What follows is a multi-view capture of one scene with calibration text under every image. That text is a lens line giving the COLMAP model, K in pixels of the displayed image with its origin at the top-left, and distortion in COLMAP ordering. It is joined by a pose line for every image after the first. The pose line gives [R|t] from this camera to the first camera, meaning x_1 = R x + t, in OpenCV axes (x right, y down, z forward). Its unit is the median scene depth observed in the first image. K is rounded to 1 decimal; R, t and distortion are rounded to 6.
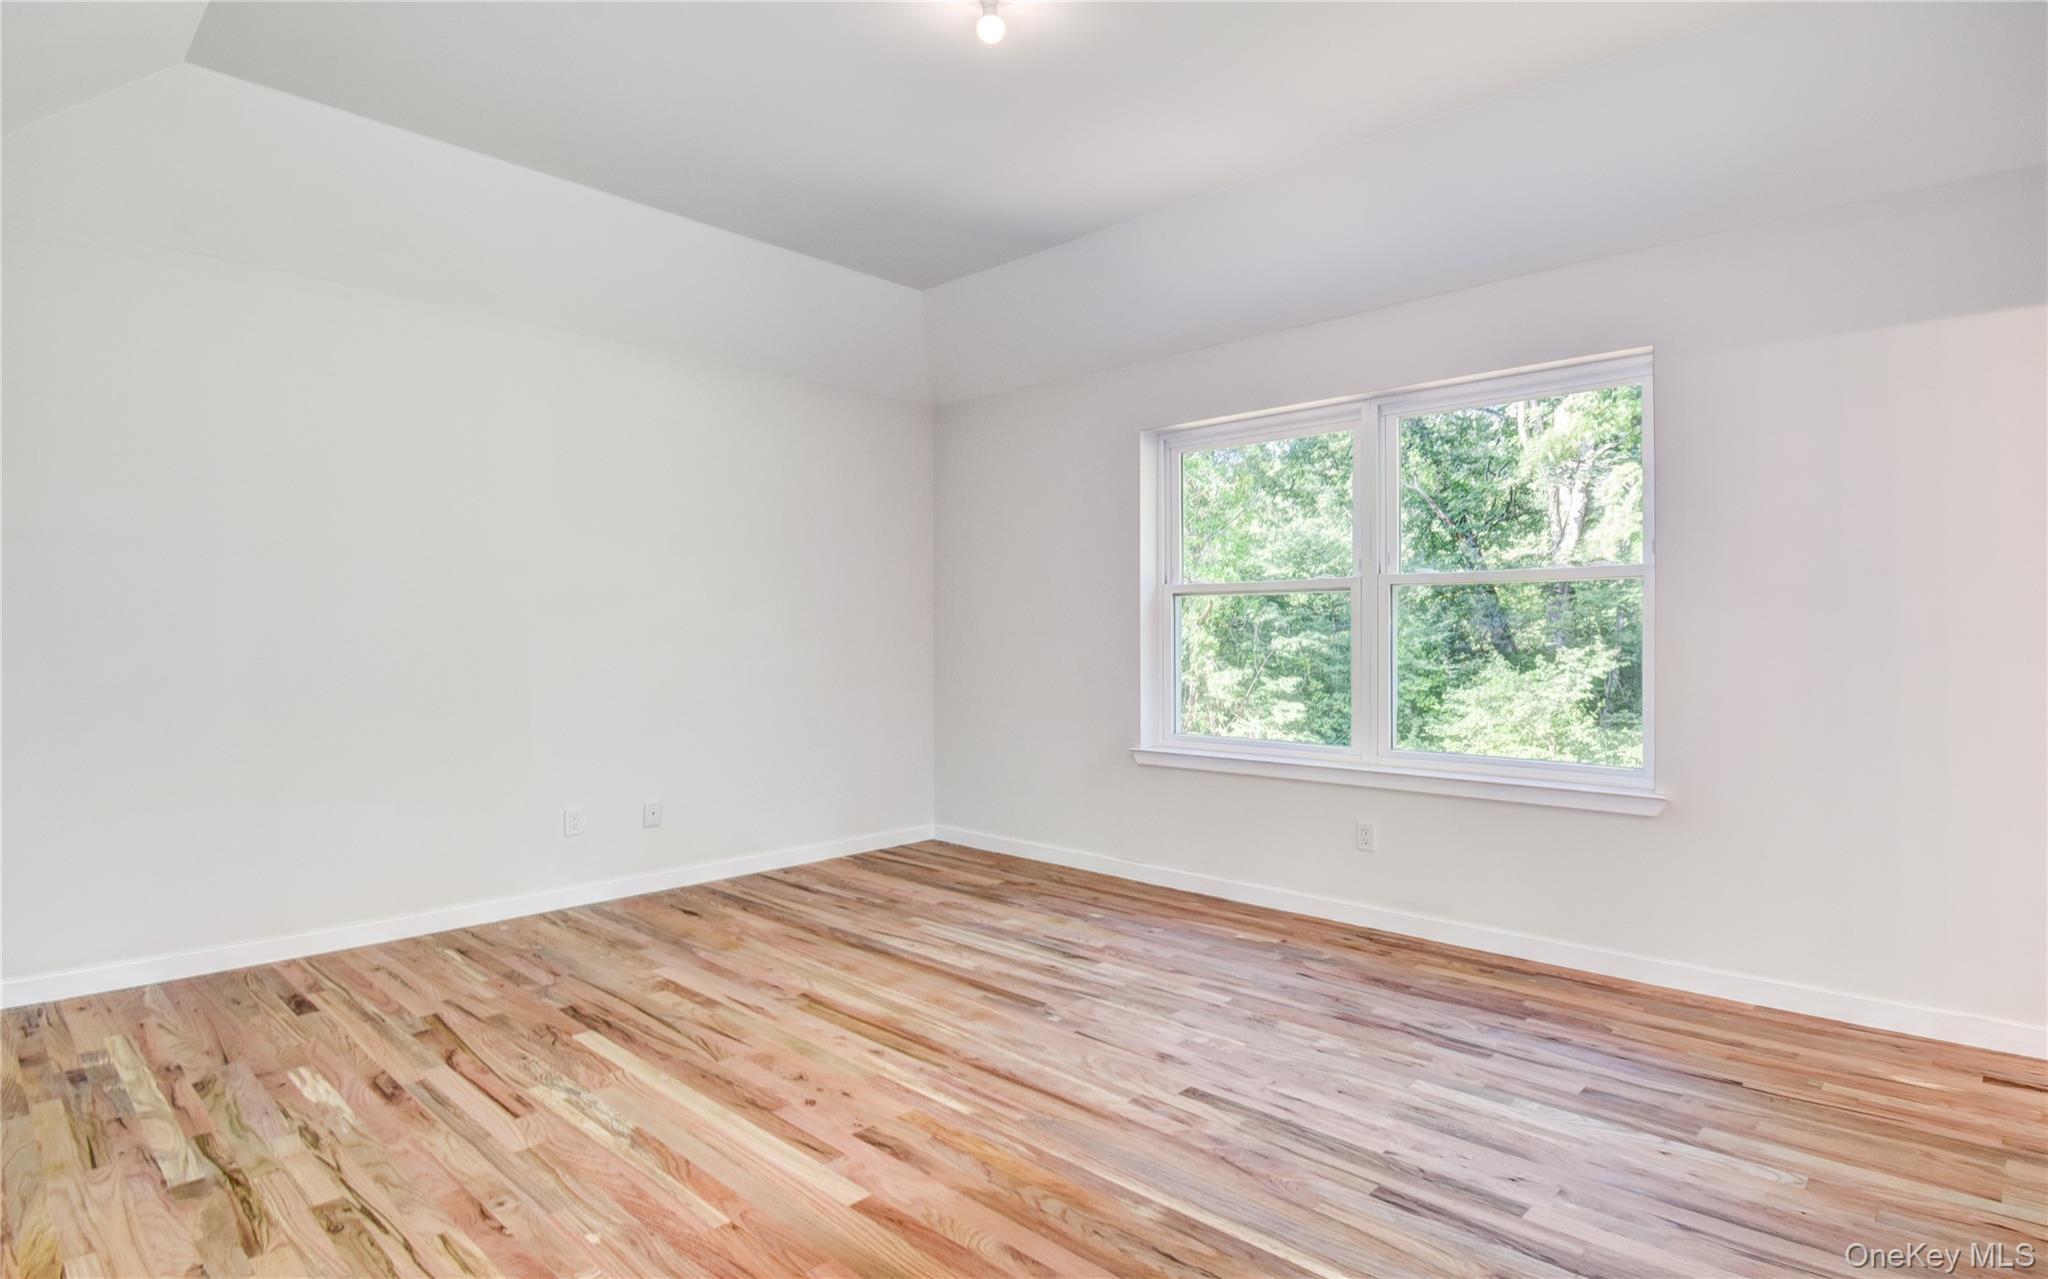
lens RADIAL K [[1072.7, 0, 1026.2], [0, 1072.7, 638.6], [0, 0, 1]] dist [-0.001245, -0.005472]
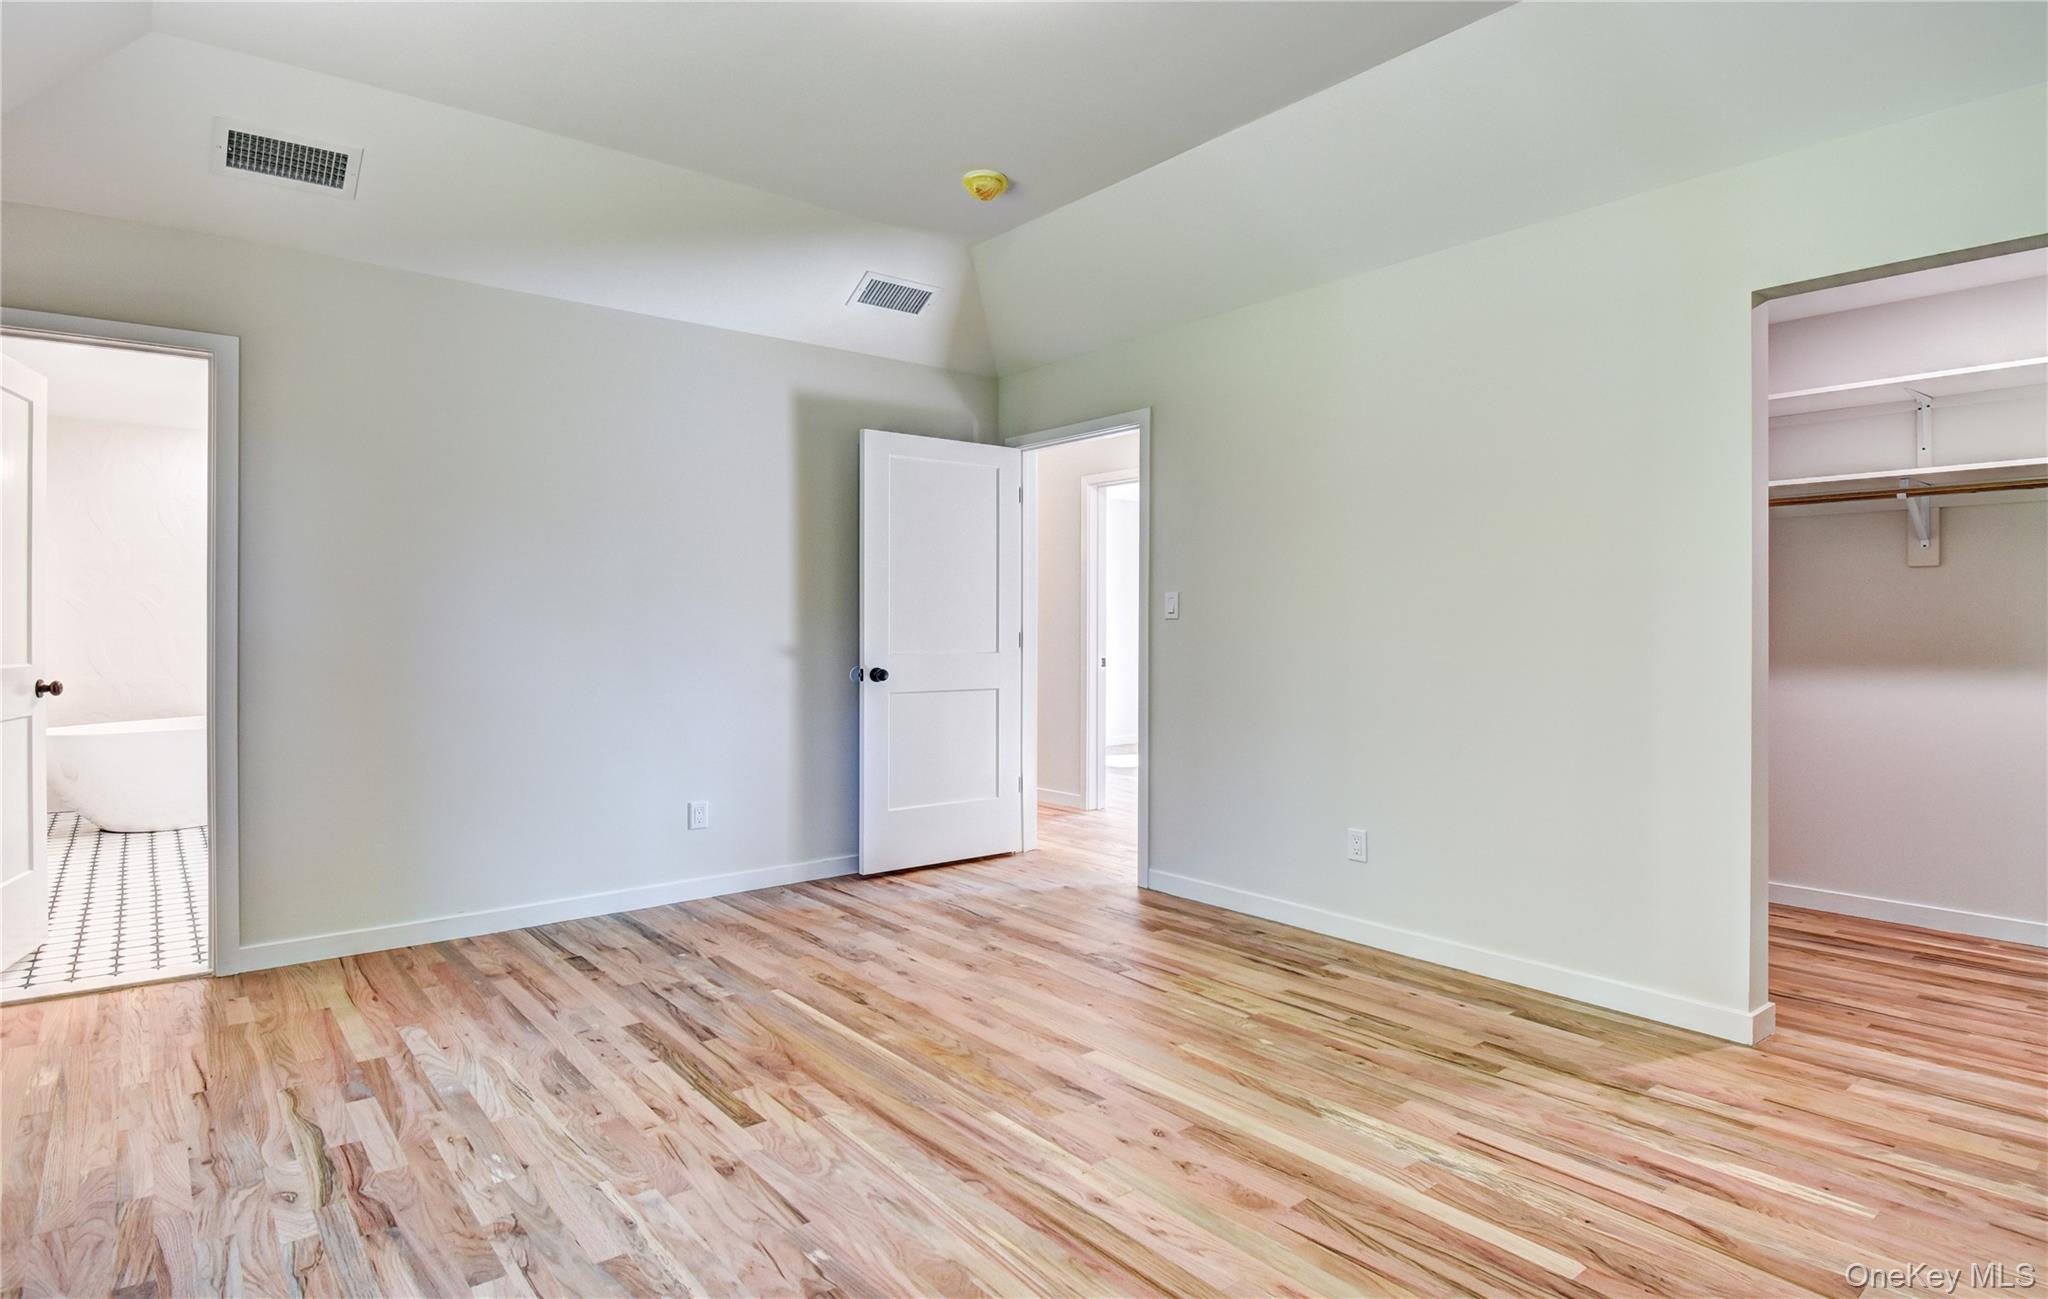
lens RADIAL K [[1111.0, 0, 1022.9], [0, 1111.0, 641.8], [0, 0, 1]] dist [0.003409, 0.000274]
pose [[-0.991649, -0.002550, 0.128939, -0.208877], [-0.000863, 0.999913, 0.013139, -0.005567], [-0.128961, 0.012918, -0.991566, 1.973710]]
